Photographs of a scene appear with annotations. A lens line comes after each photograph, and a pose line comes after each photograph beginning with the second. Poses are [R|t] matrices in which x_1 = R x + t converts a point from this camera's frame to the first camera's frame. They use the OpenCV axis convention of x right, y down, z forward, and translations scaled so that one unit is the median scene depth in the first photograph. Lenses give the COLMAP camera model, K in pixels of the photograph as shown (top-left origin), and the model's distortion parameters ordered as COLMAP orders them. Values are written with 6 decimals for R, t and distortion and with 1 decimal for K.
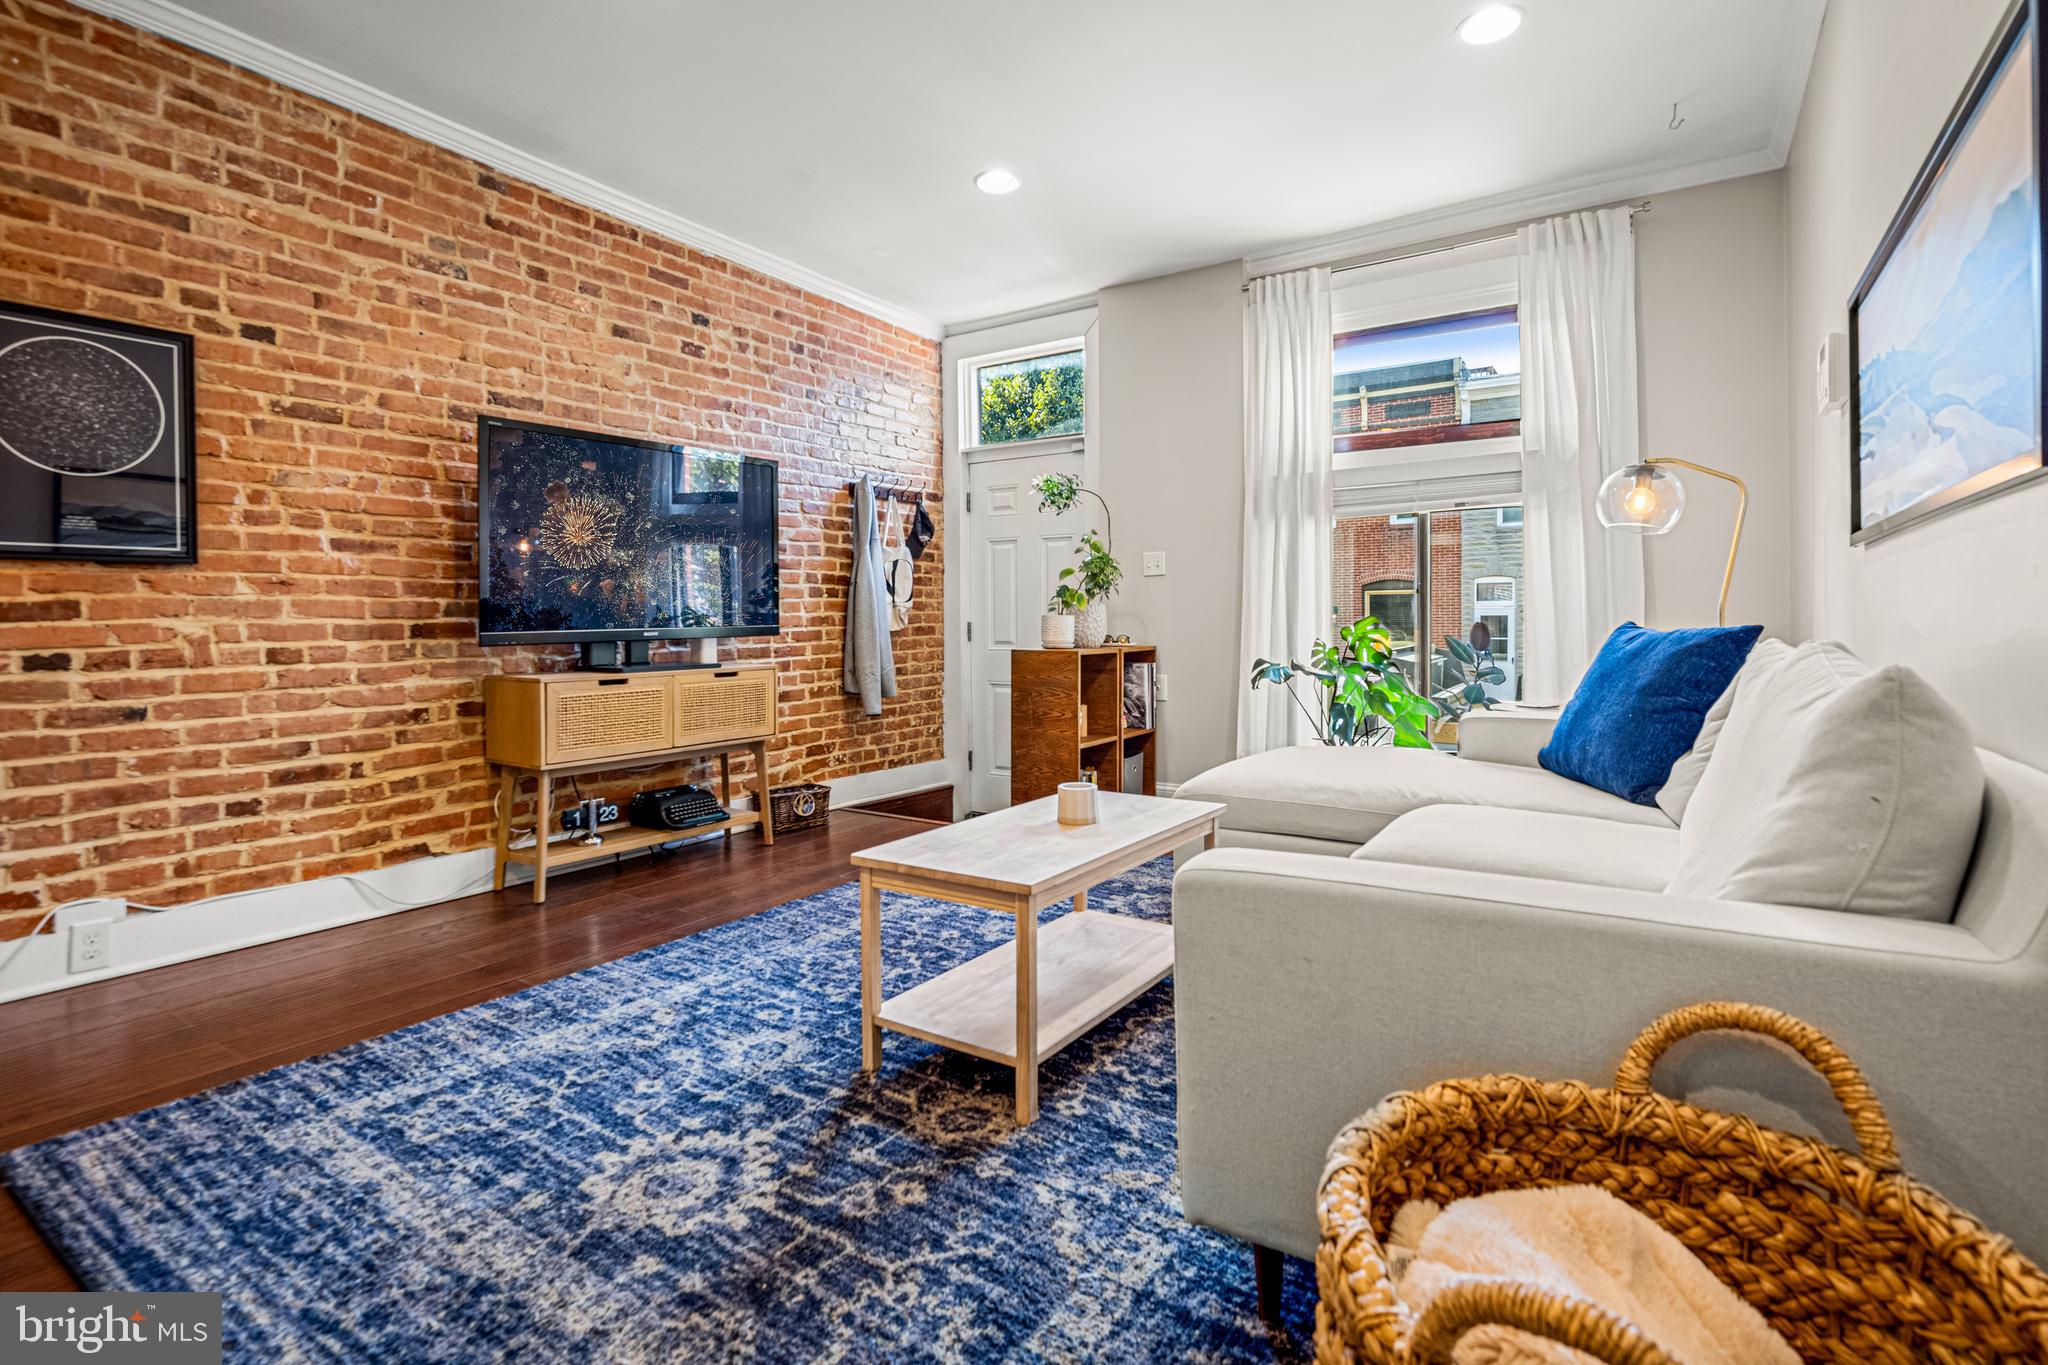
lens RADIAL K [[958.4, 0, 1048.5], [0, 958.4, 628.5], [0, 0, 1]] dist [-0.001021, 0.001335]
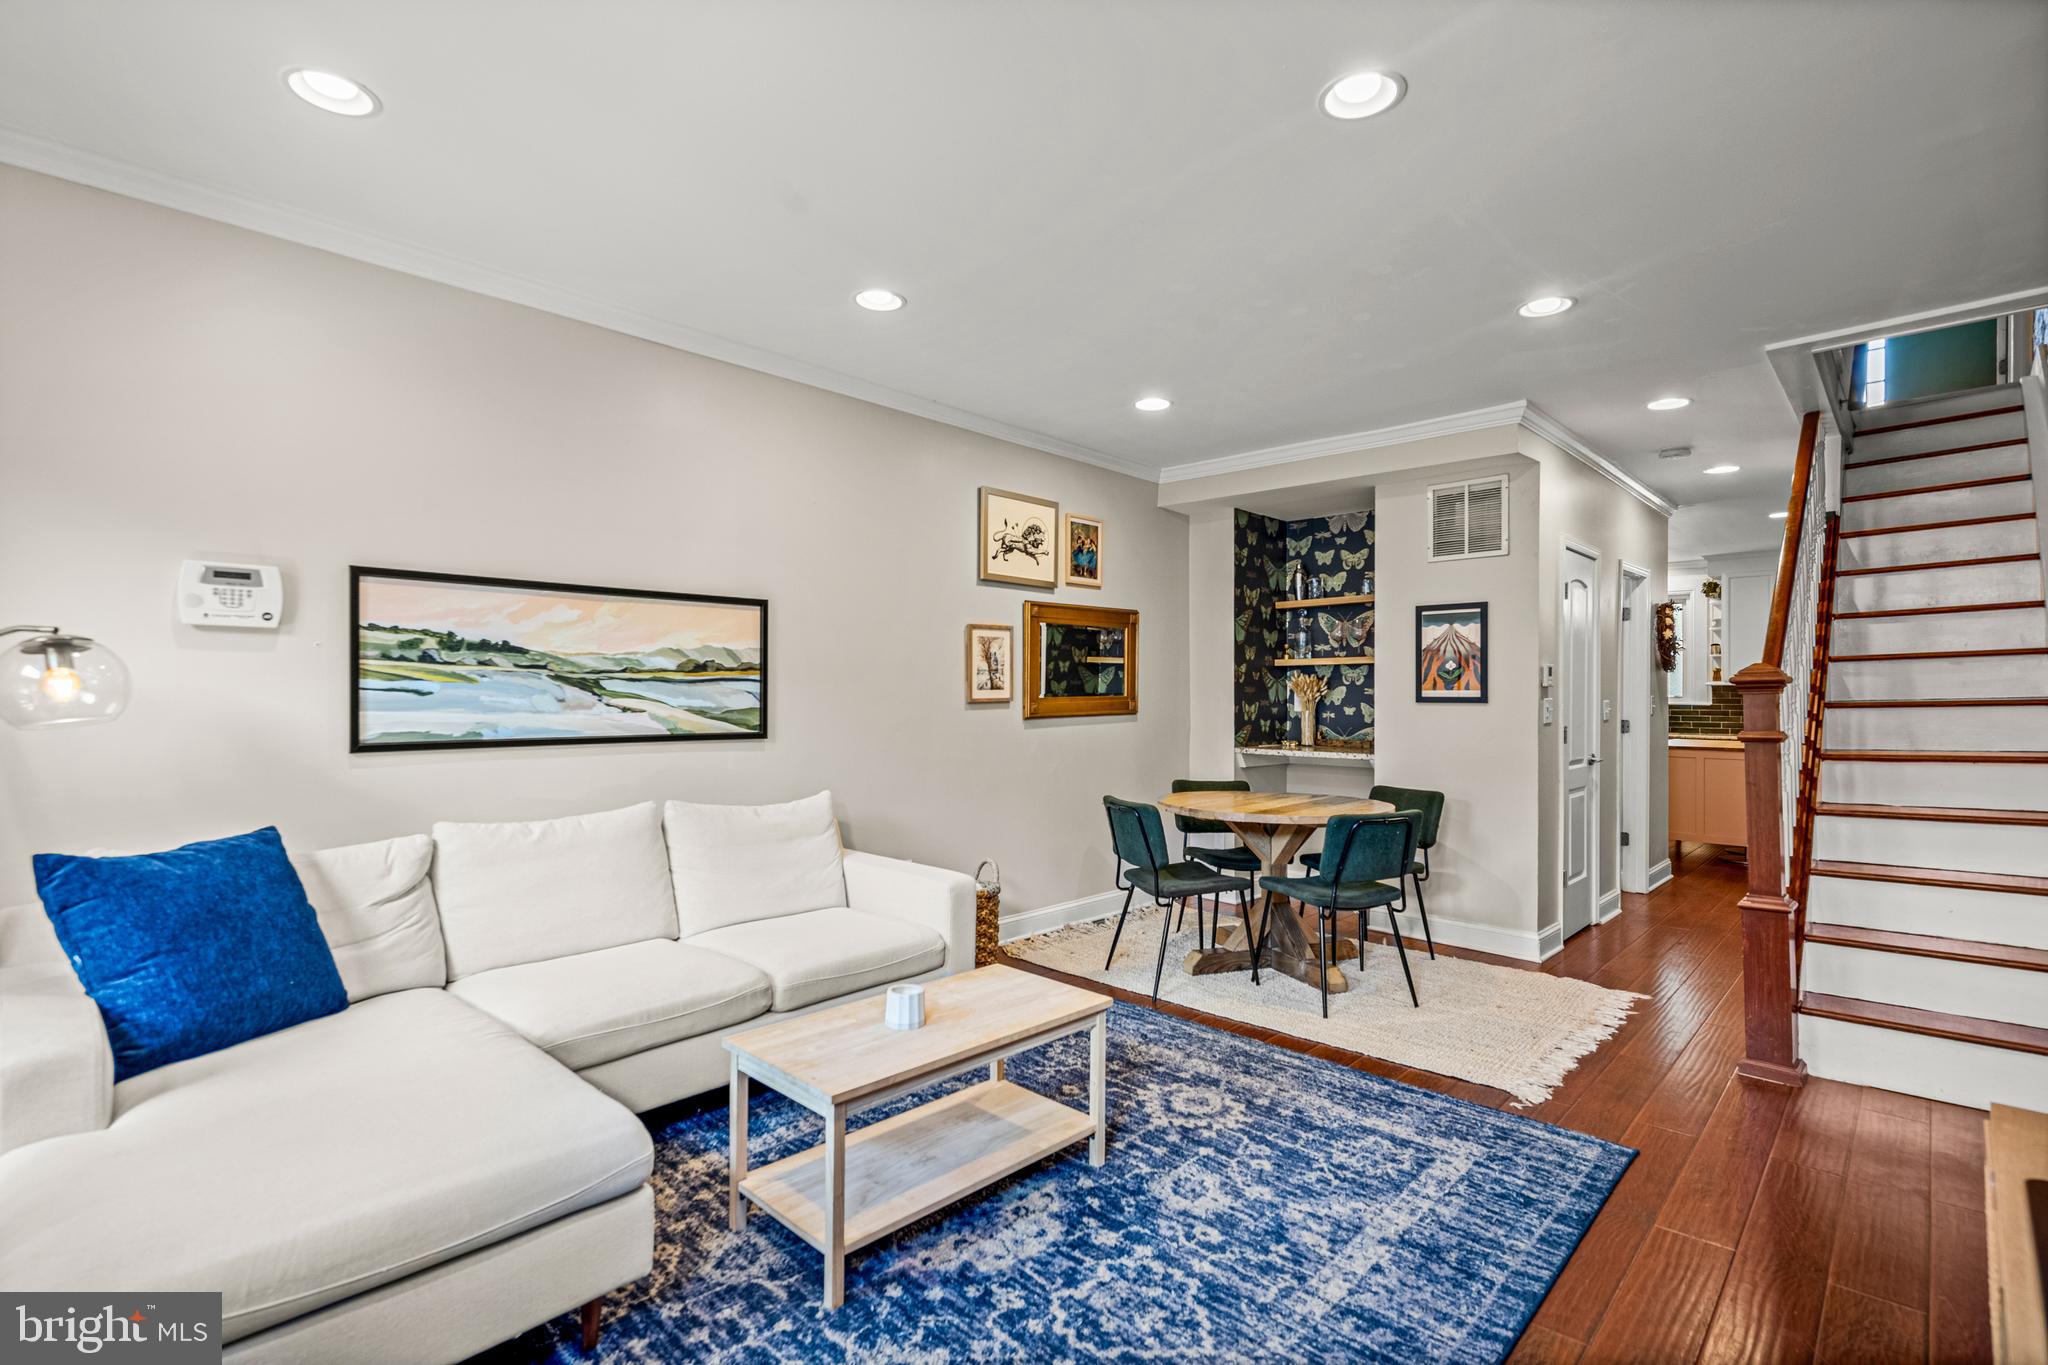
lens RADIAL K [[958.4, 0, 1022.5], [0, 958.4, 695.8], [0, 0, 1]] dist [-0.001021, 0.001335]
pose [[-0.979136, 0.003942, 0.203166, -0.352979], [0.005778, 0.999948, 0.008445, -0.185609], [-0.203122, 0.009442, -0.979108, 2.296361]]
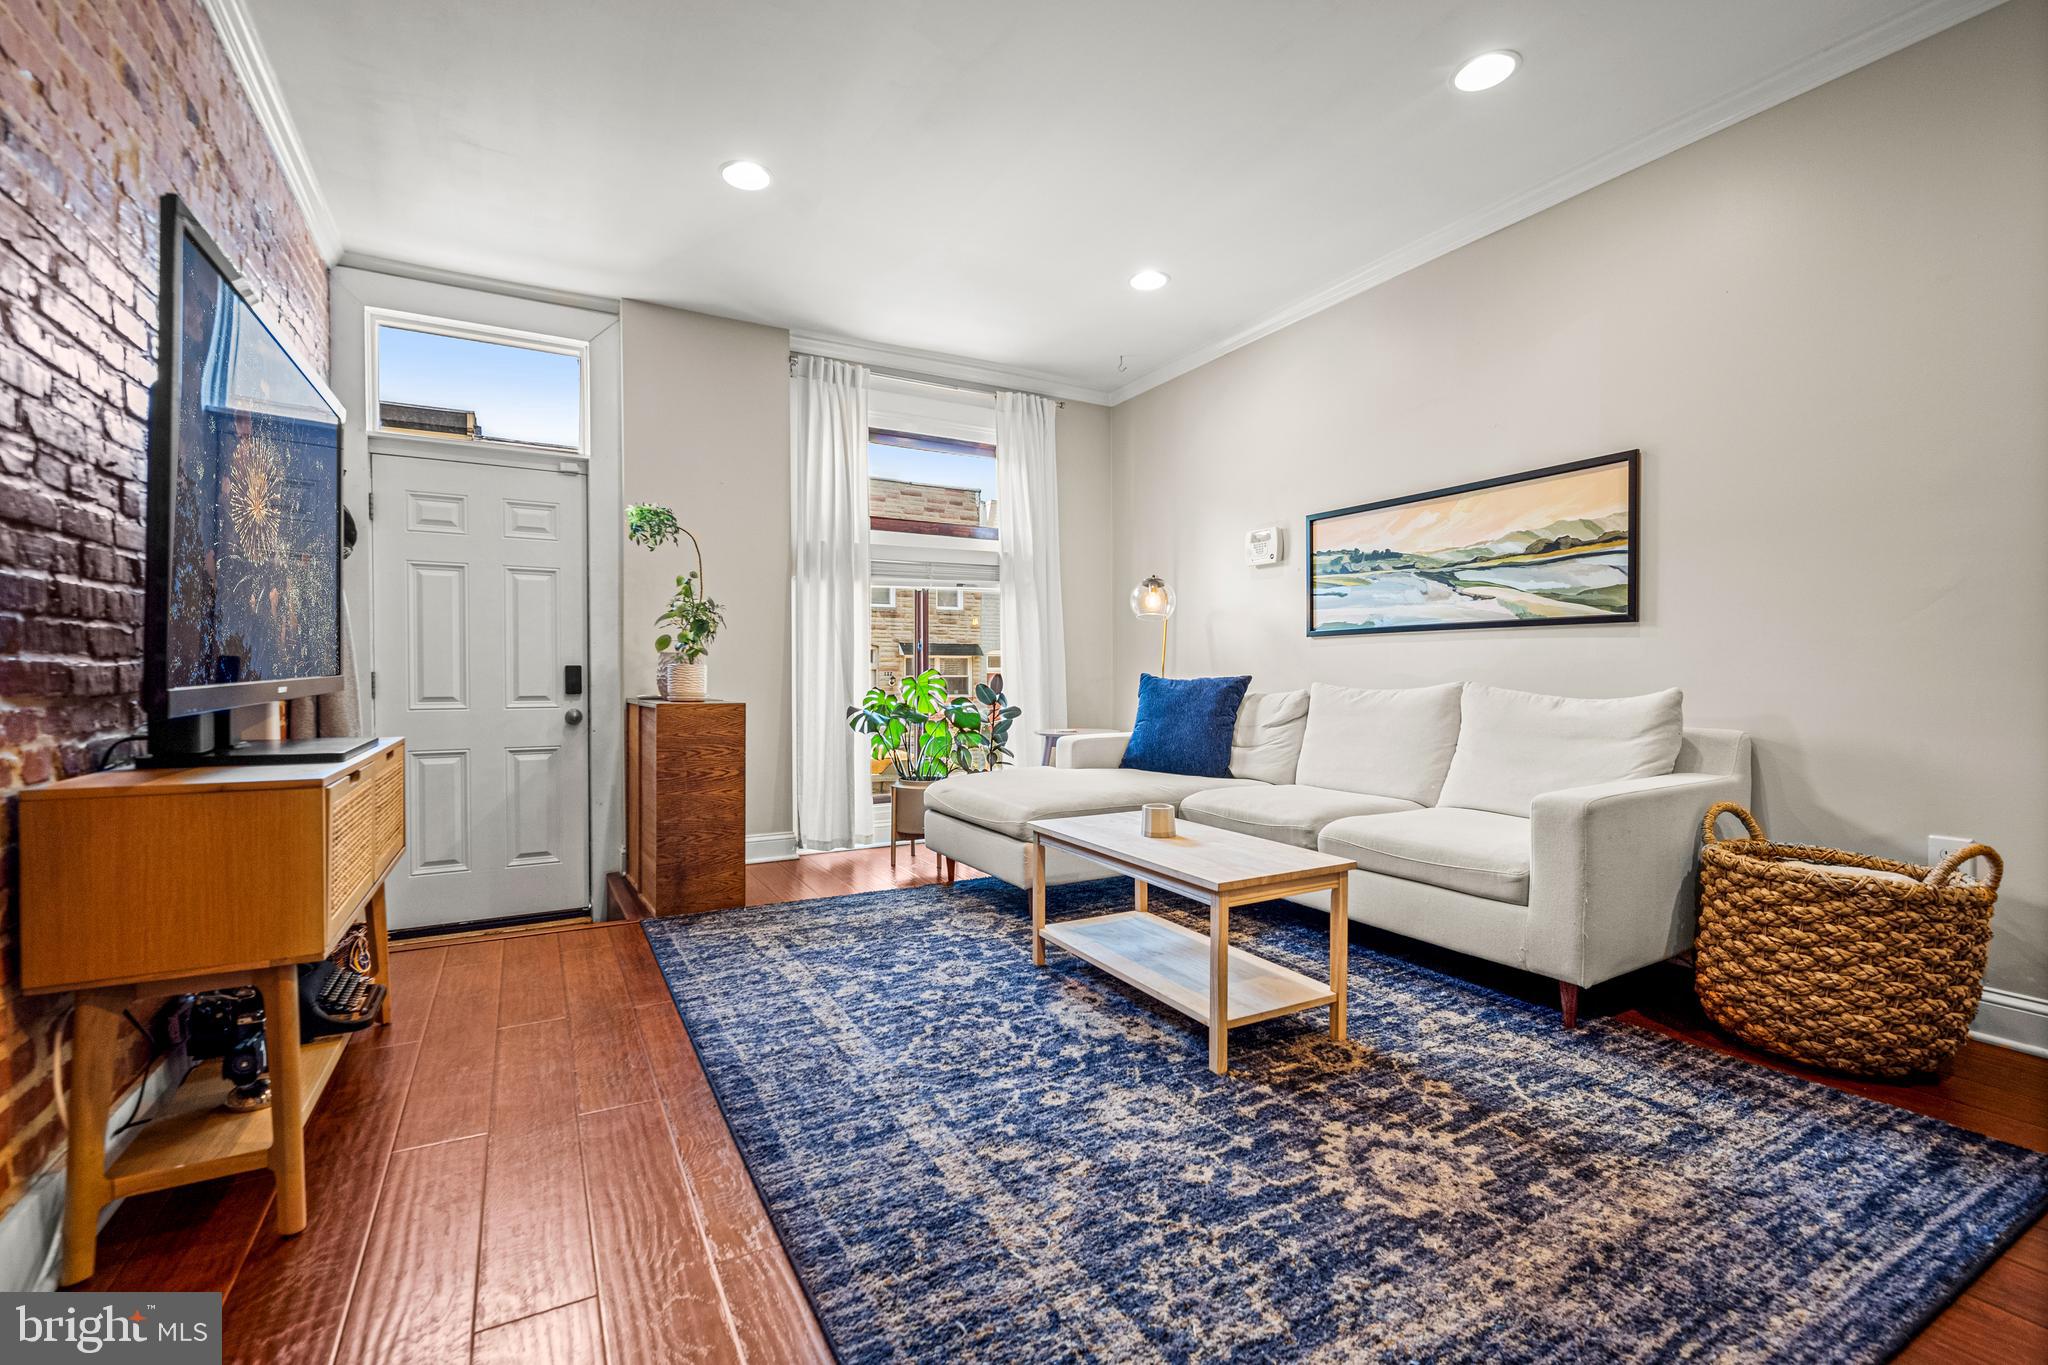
lens RADIAL K [[867.0, 0, 1010.3], [0, 867.0, 687.2], [0, 0, 1]] dist [0.000585, -0.000928]
pose [[0.481068, -0.010192, 0.876624, -1.187585], [0.004464, 0.999948, 0.009176, 0.002621], [-0.876672, -0.000501, 0.481089, 0.733168]]
